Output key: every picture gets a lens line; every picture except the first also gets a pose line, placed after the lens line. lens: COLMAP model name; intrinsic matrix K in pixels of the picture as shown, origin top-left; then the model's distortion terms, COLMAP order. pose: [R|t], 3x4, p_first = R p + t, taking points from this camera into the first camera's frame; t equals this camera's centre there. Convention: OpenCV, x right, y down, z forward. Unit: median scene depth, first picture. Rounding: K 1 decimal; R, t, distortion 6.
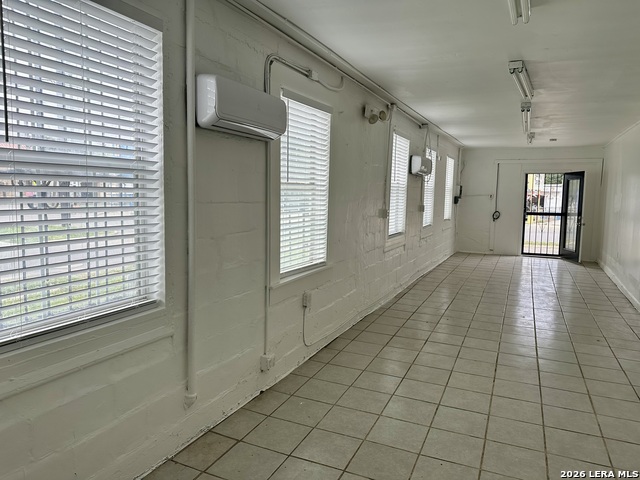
lens RADIAL K [[449.8, 0, 320.0], [0, 449.8, 240.0], [0, 0, 1]] dist [0.070645, -0.089655]
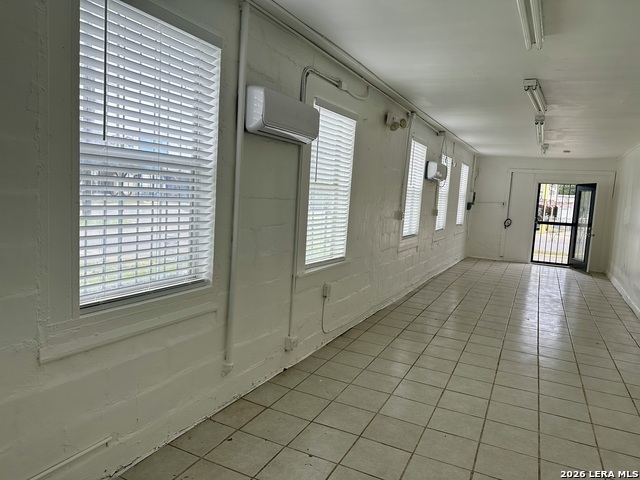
lens RADIAL K [[449.8, 0, 320.0], [0, 449.8, 240.0], [0, 0, 1]] dist [0.070645, -0.089655]
pose [[0.998697, 0.046144, -0.021817, -0.030497], [-0.046150, 0.998935, 0.000225, 0.012140], [0.021804, 0.000782, 0.999762, -0.100384]]
